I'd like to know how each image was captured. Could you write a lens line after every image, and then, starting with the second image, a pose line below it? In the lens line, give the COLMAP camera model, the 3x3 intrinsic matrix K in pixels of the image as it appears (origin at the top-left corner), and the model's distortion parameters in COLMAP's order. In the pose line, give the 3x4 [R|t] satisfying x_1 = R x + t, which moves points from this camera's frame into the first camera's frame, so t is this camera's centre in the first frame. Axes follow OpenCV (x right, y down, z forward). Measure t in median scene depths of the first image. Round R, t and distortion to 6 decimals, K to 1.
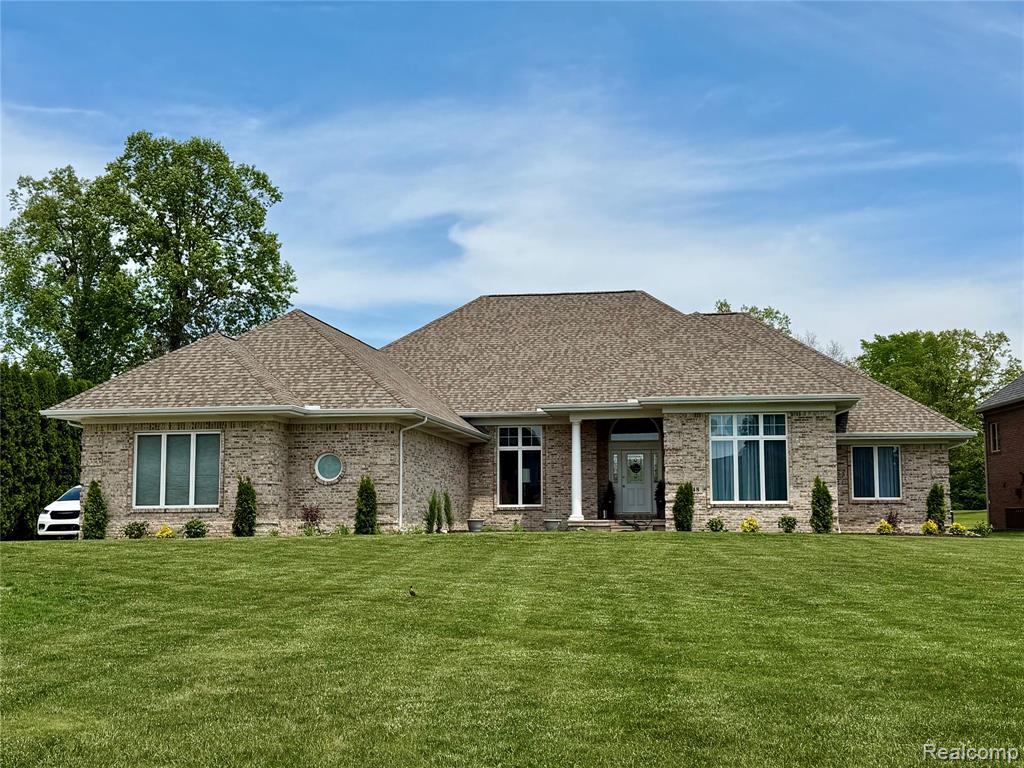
lens RADIAL K [[1446.5, 0, 512.0], [0, 1446.5, 384.0], [0, 0, 1]] dist [0.215557, -0.642901]
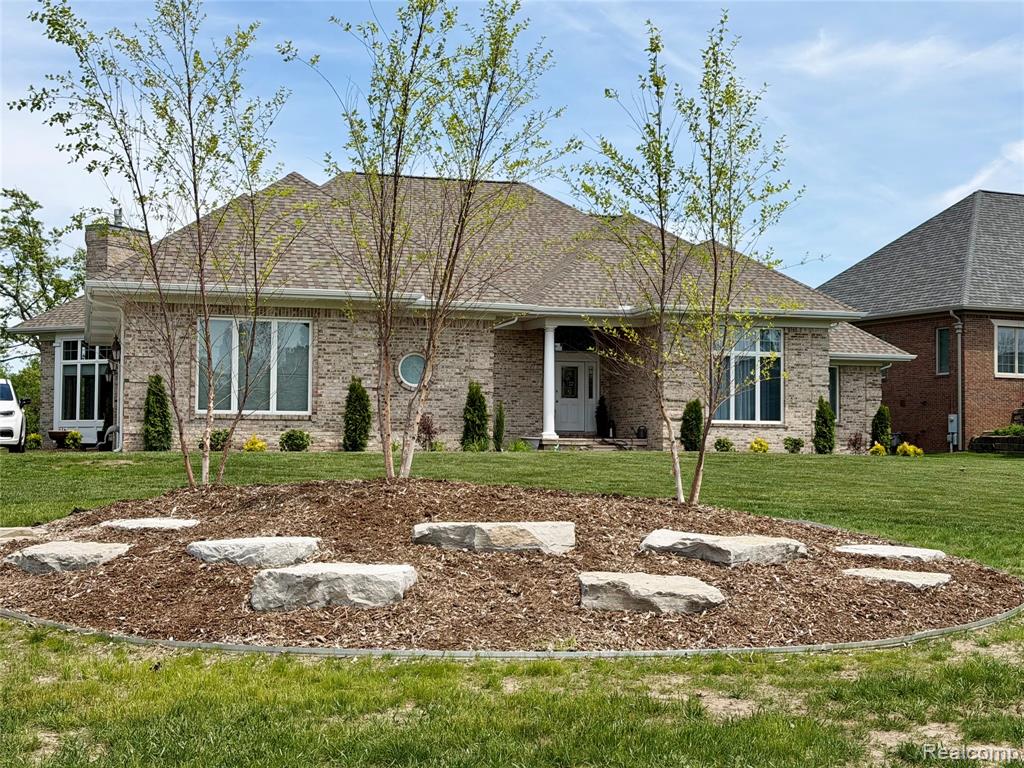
lens RADIAL K [[1580.7, 0, 512.0], [0, 1580.7, 384.0], [0, 0, 1]] dist [0.004316, -0.004222]
pose [[0.904162, 0.032102, 0.425982, -0.406443], [-0.057630, 0.997223, 0.047172, 0.017337], [-0.423284, -0.067201, 0.903501, 0.143271]]
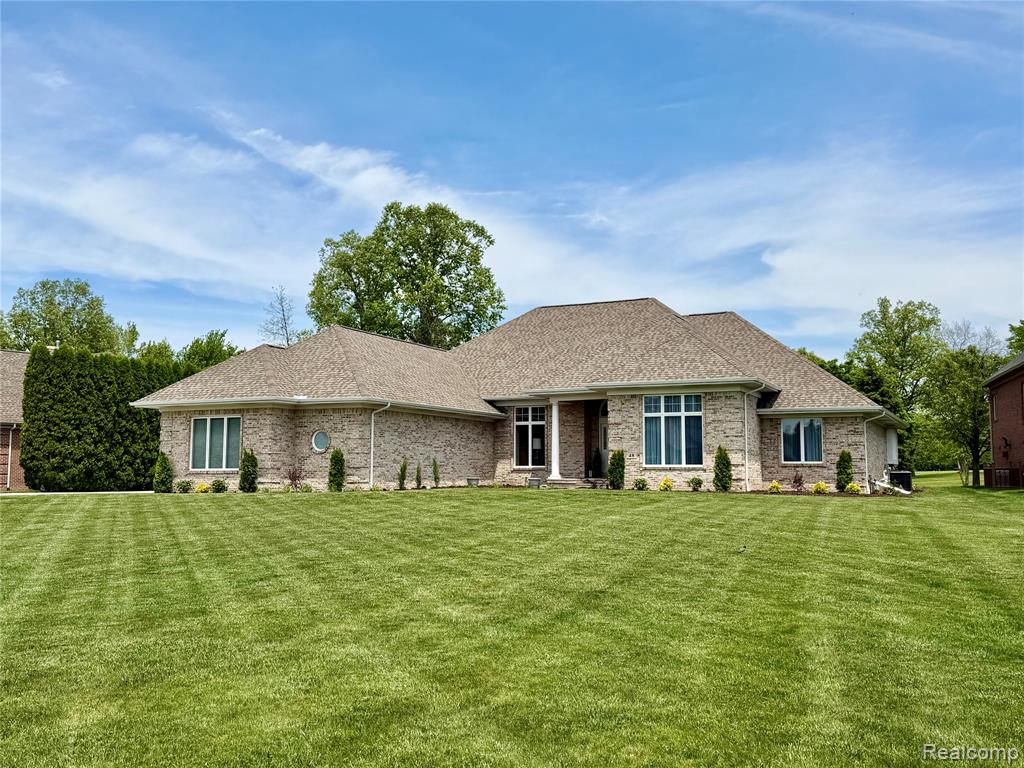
lens RADIAL K [[1010.1, 0, 512.0], [0, 1010.1, 384.0], [0, 0, 1]] dist [0.107051, -0.008174]
pose [[0.954776, -0.020203, -0.296638, 0.288788], [0.024562, 0.999638, 0.010977, -0.001600], [0.296309, -0.017767, 0.954927, 0.132194]]
